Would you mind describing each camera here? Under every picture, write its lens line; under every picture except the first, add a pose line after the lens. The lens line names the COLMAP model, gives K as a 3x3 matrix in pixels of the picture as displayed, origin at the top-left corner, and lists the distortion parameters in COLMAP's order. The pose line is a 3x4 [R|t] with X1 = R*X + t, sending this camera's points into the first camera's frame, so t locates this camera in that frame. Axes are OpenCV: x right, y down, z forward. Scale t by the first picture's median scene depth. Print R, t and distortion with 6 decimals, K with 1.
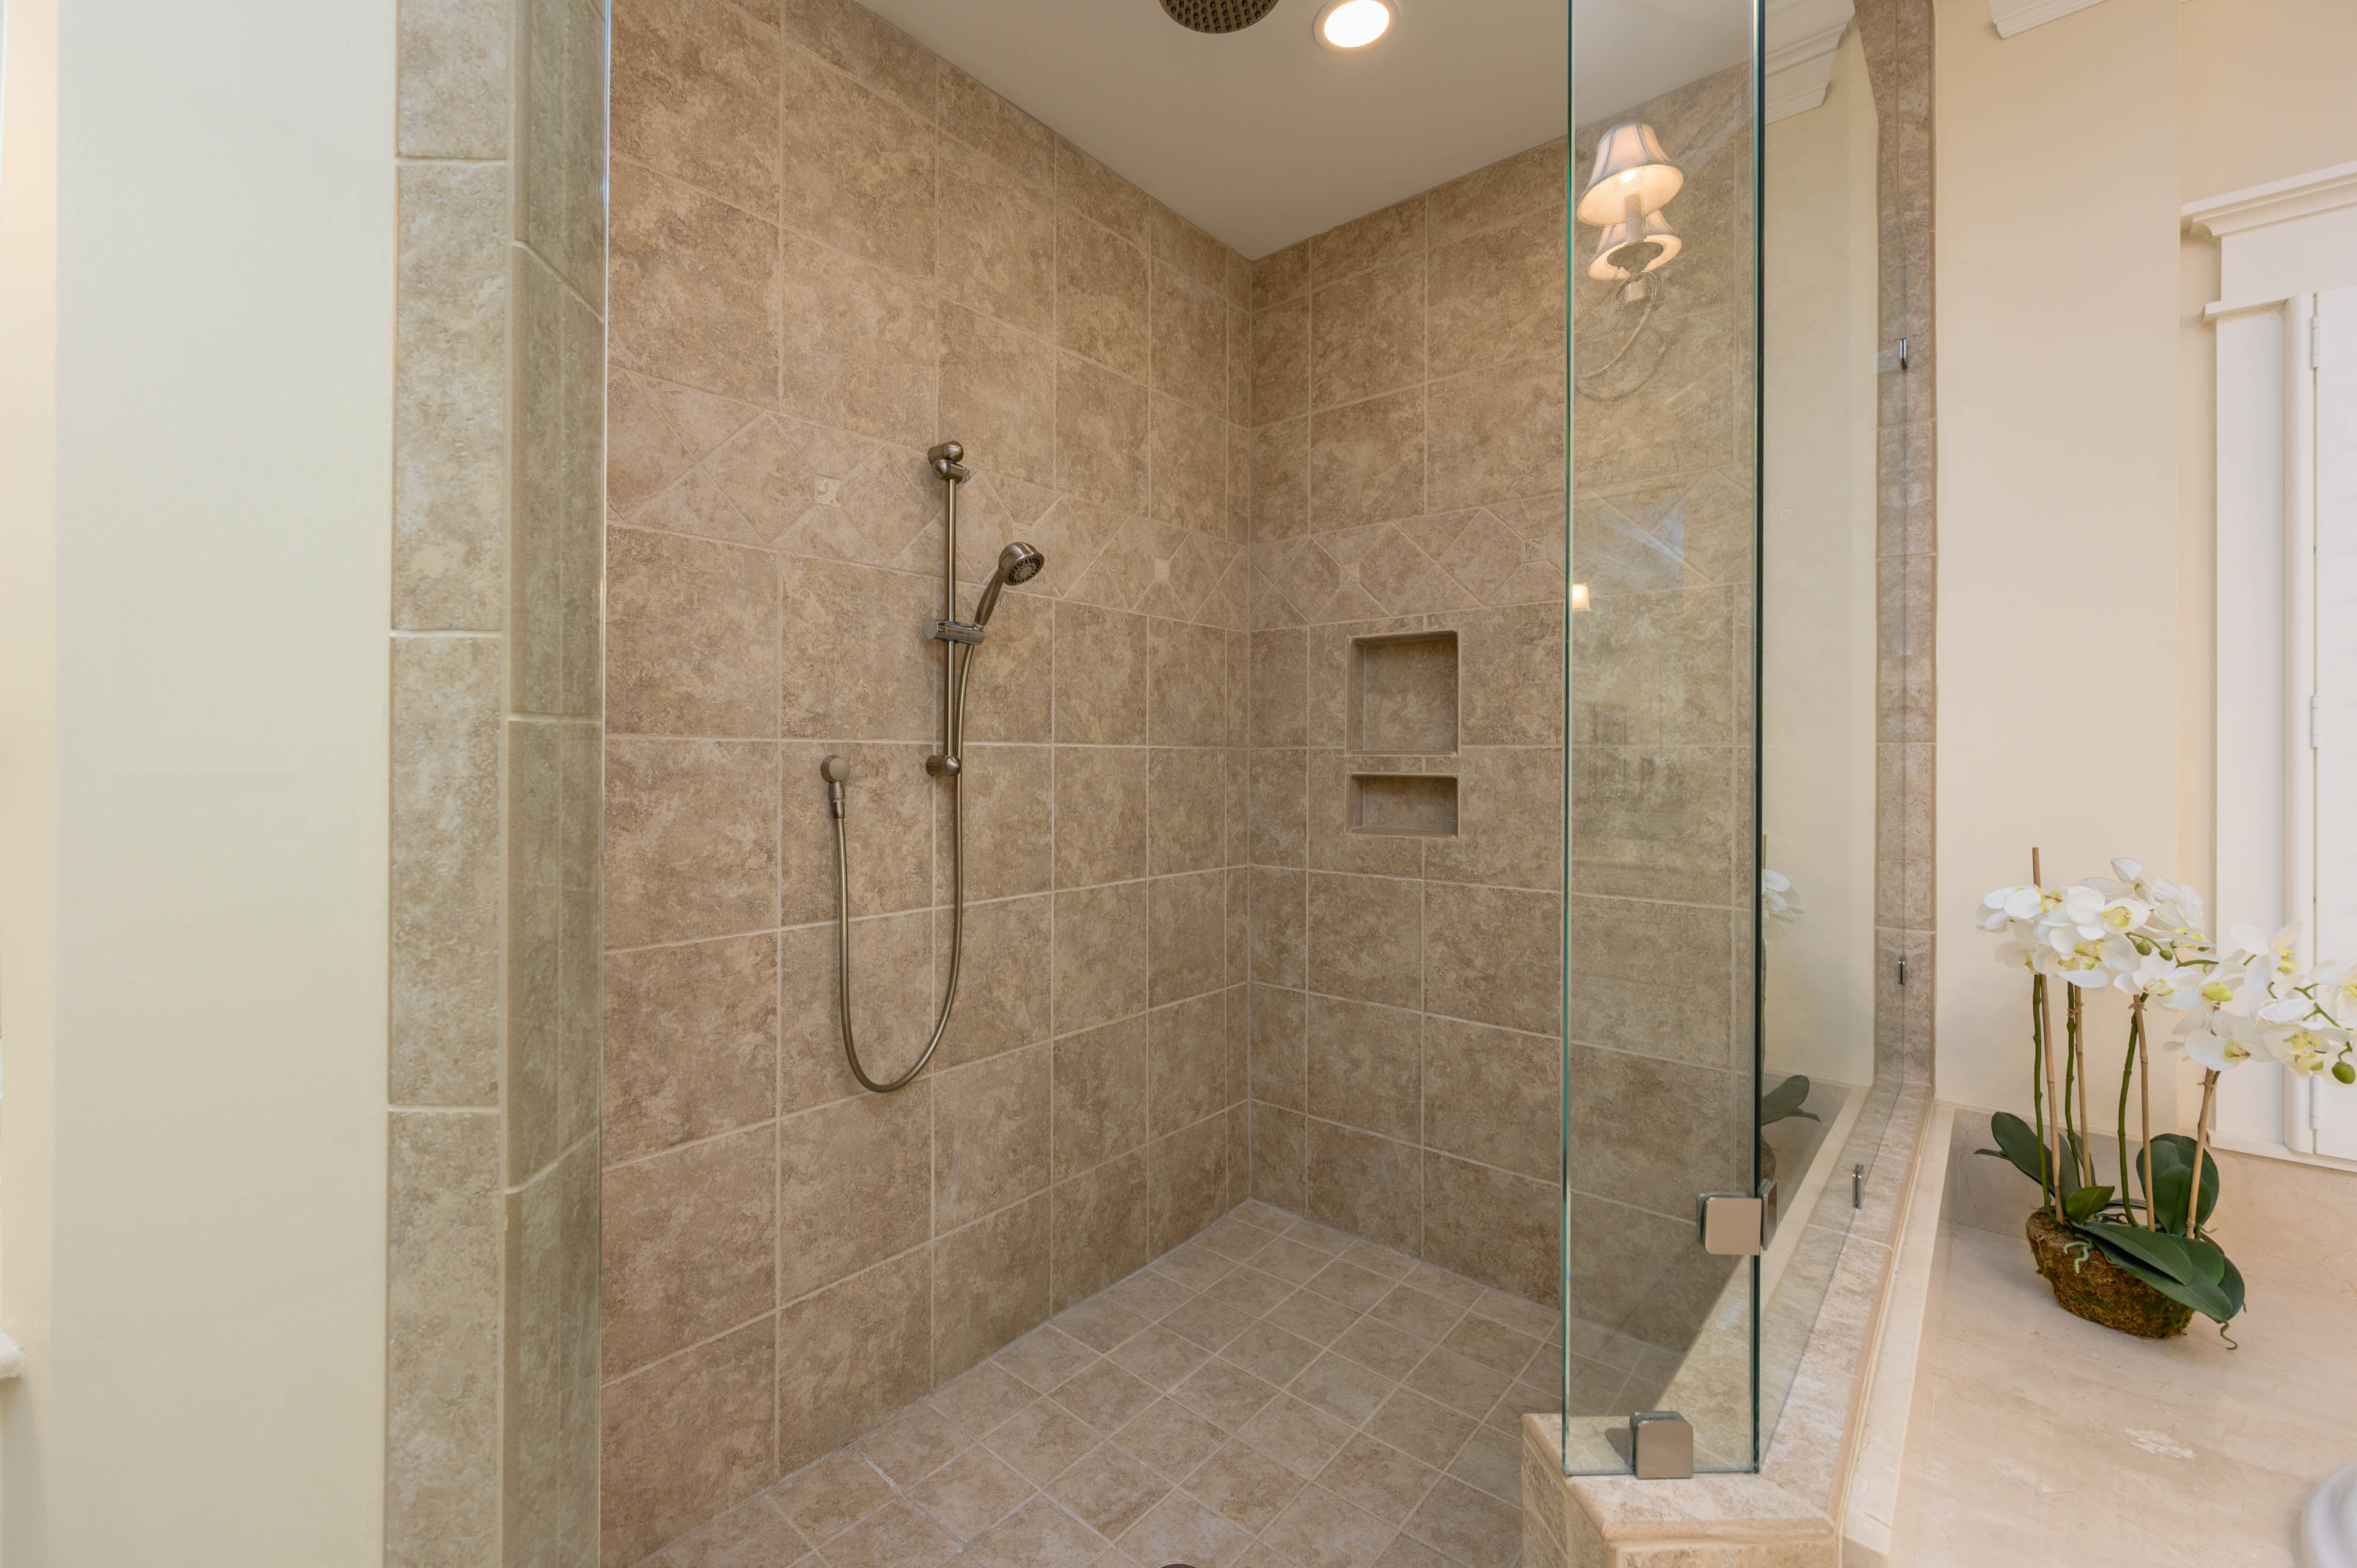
lens RADIAL K [[991.0, 0, 1126.9], [0, 991.0, 757.2], [0, 0, 1]] dist [-0.006987, -0.000030]
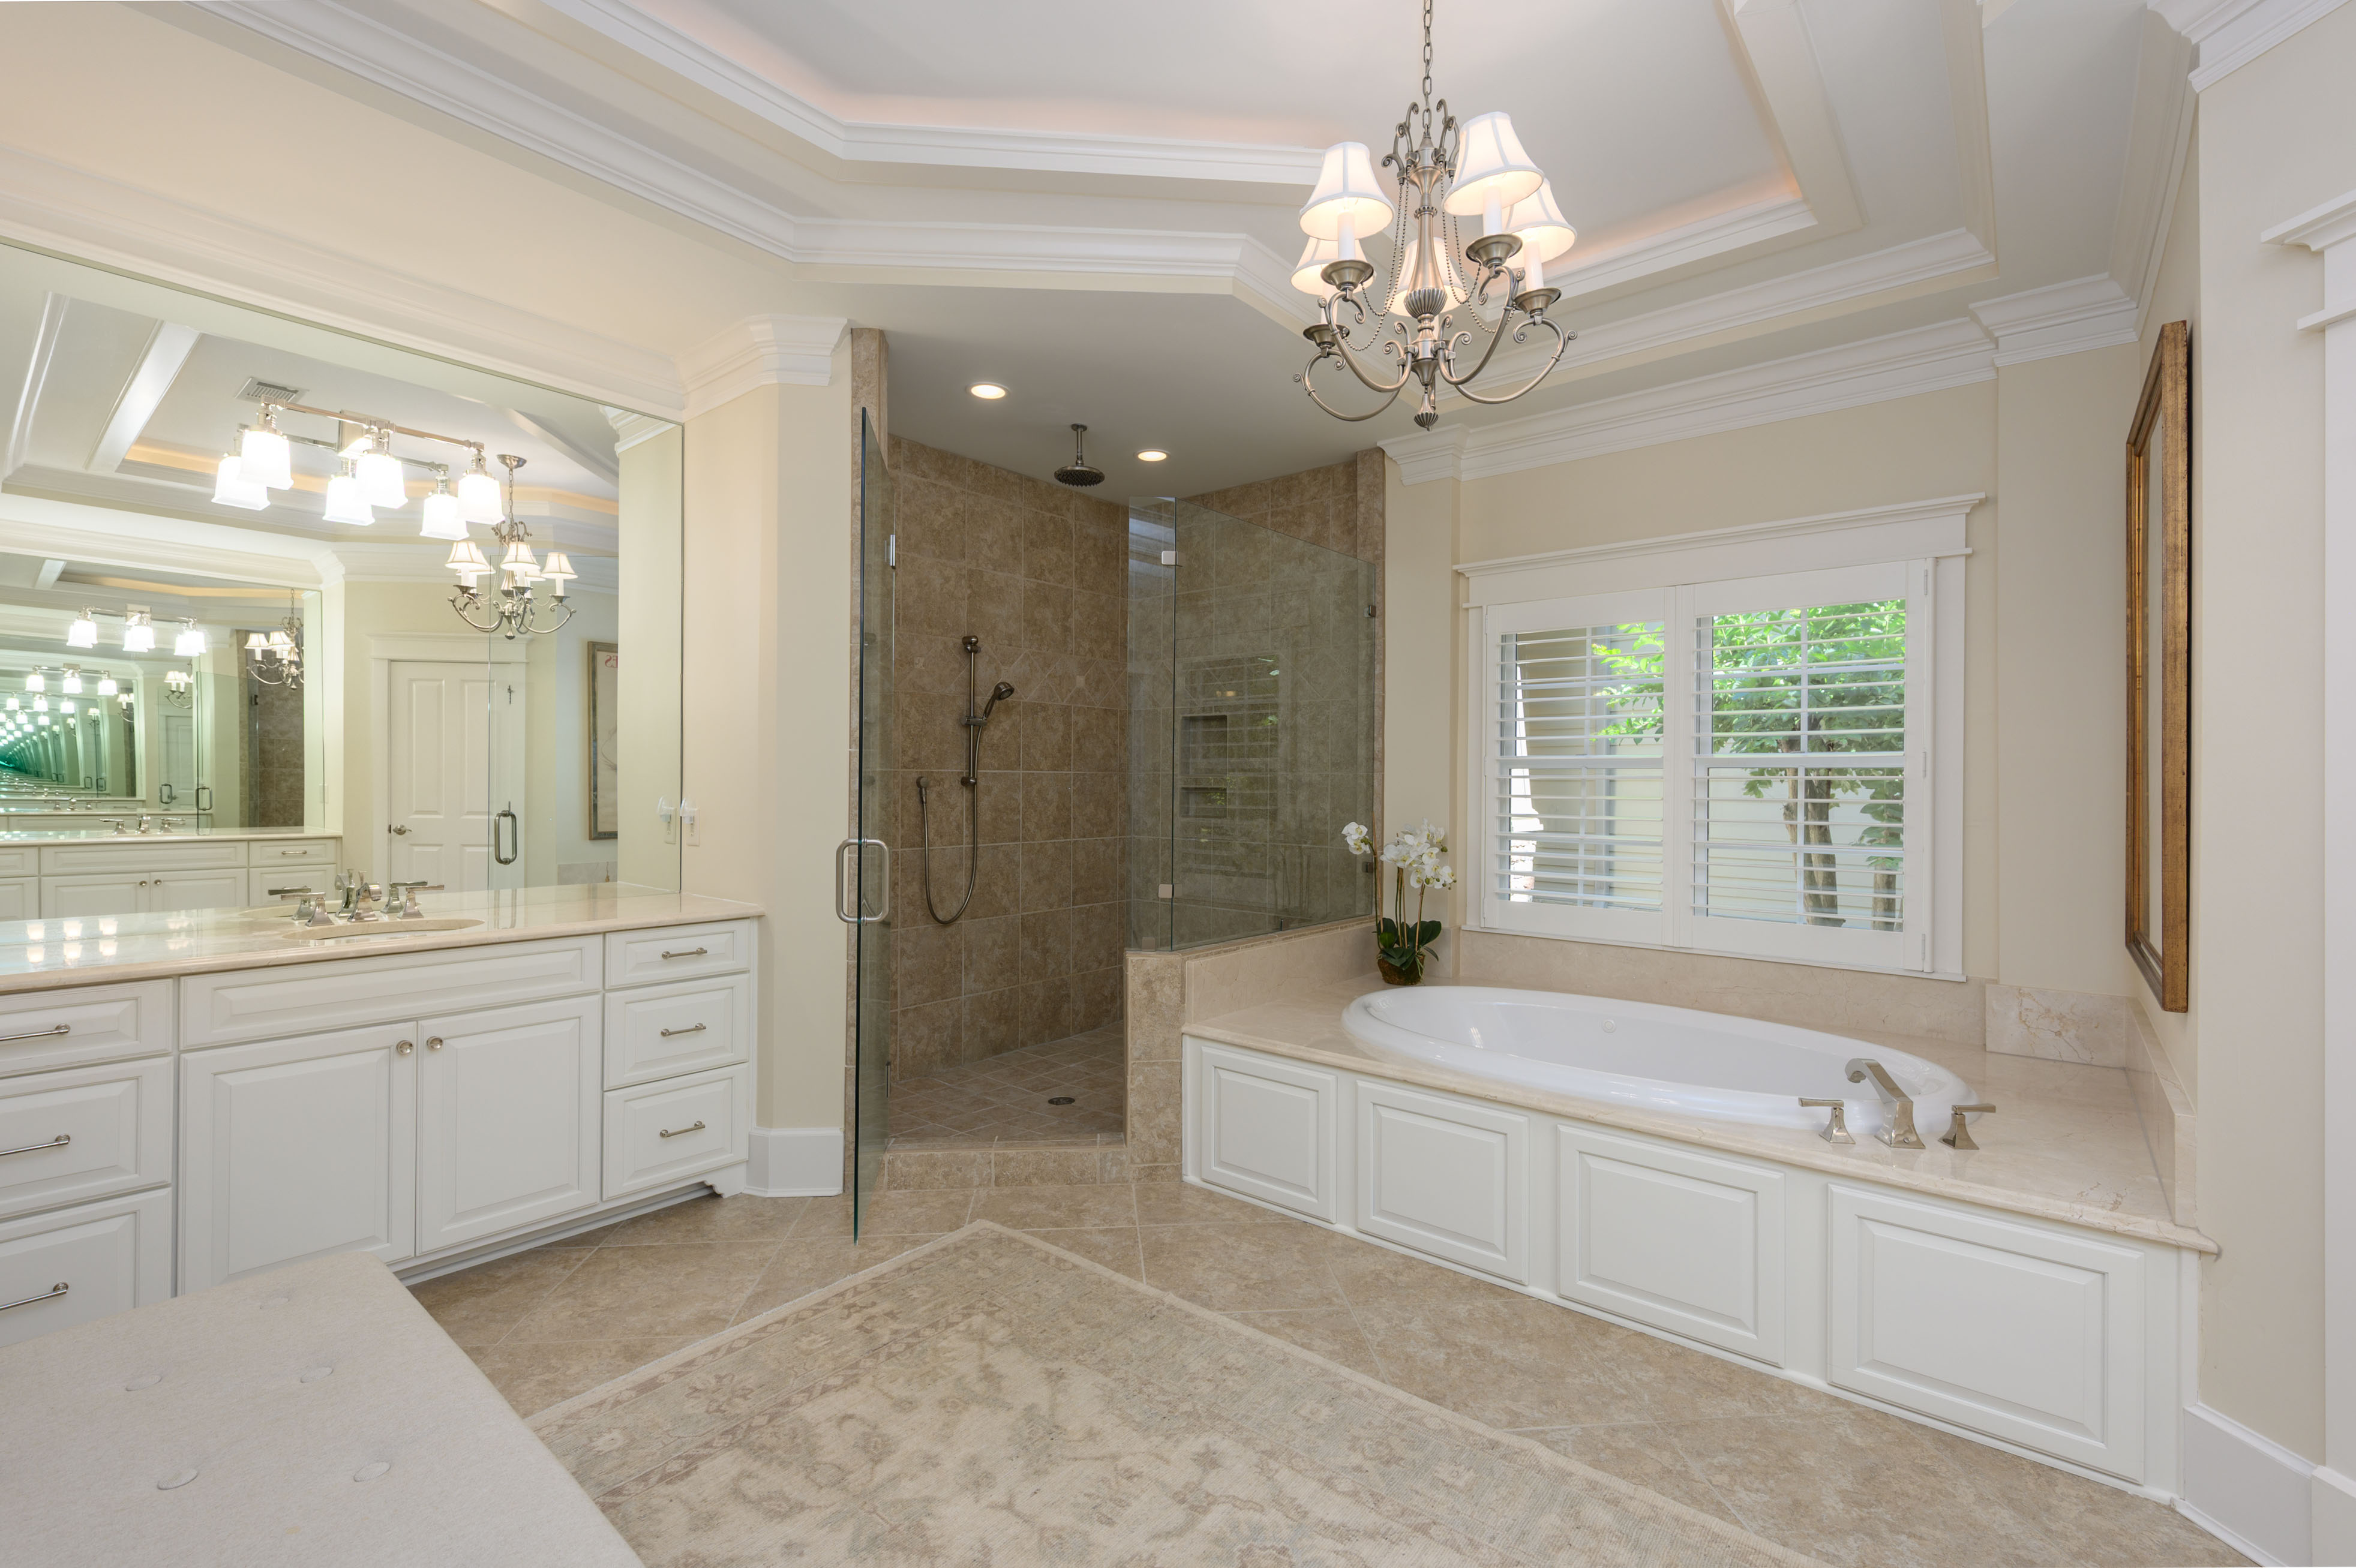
lens RADIAL K [[1034.0, 0, 1181.6], [0, 1034.0, 782.9], [0, 0, 1]] dist [0.001017, -0.002040]
pose [[0.999357, 0.003910, 0.035629, 0.194268], [-0.004117, 0.999975, 0.005723, -0.002724], [-0.035605, -0.005866, 0.999349, -1.240446]]
